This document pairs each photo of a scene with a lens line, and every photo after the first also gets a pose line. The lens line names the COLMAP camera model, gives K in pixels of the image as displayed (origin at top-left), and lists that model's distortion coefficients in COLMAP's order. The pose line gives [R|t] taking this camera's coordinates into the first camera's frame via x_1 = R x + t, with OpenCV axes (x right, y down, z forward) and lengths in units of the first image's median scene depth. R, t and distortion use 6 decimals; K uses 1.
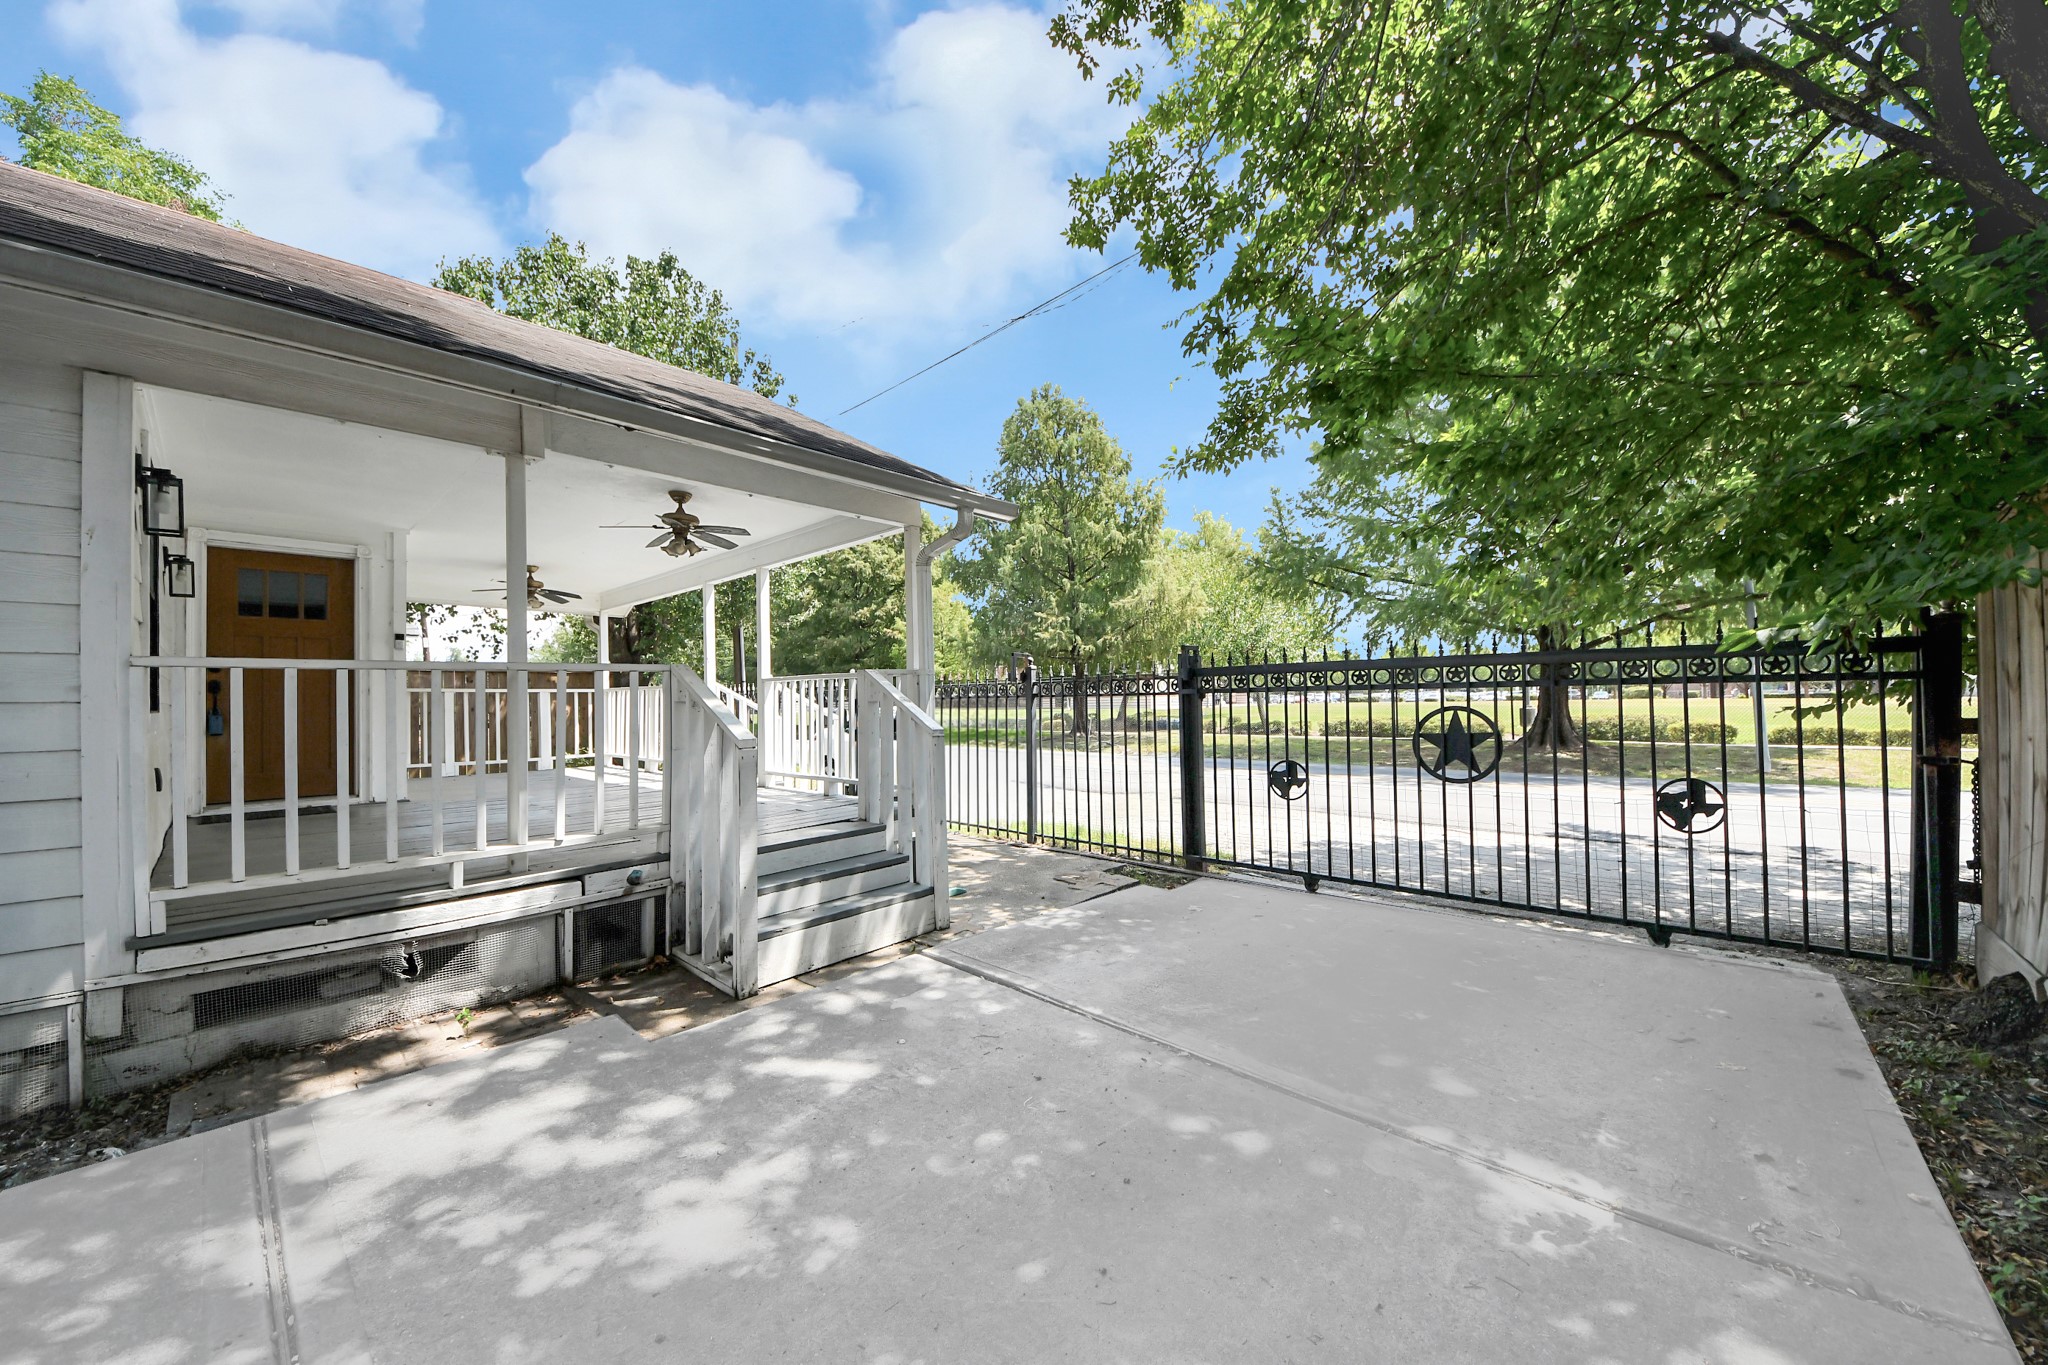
lens RADIAL K [[753.2, 0, 1027.2], [0, 753.2, 694.8], [0, 0, 1]] dist [0.000401, -0.004847]
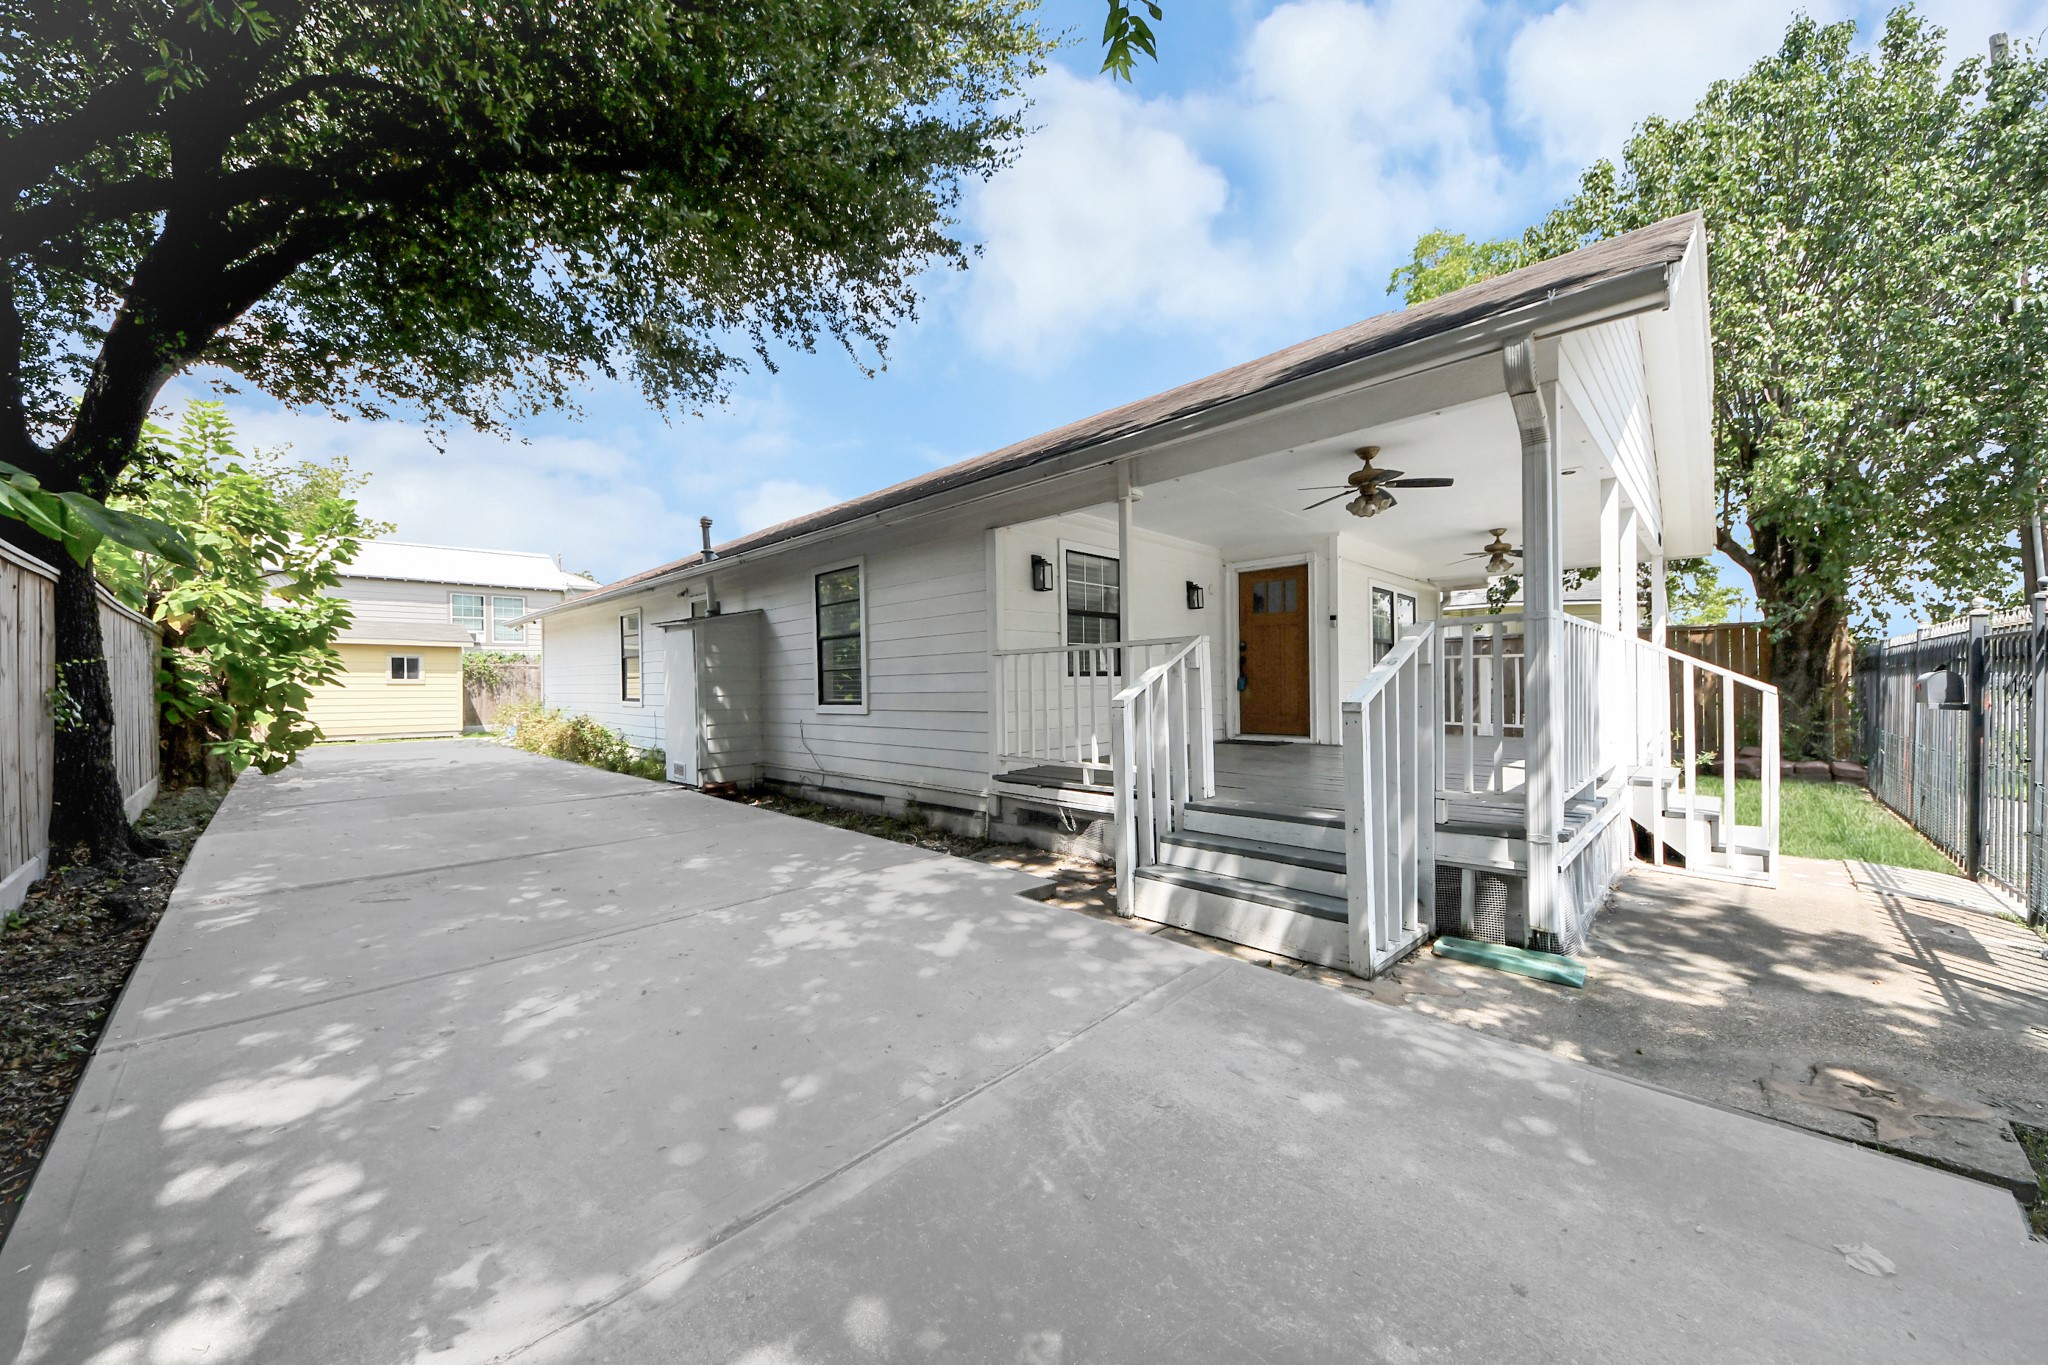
lens RADIAL K [[753.2, 0, 1003.4], [0, 753.2, 680.1], [0, 0, 1]] dist [0.000401, -0.004847]
pose [[-0.074112, 0.014017, -0.997151, 0.854507], [0.013142, 0.999828, 0.013078, 0.014164], [0.997163, -0.012135, -0.074283, 0.966064]]
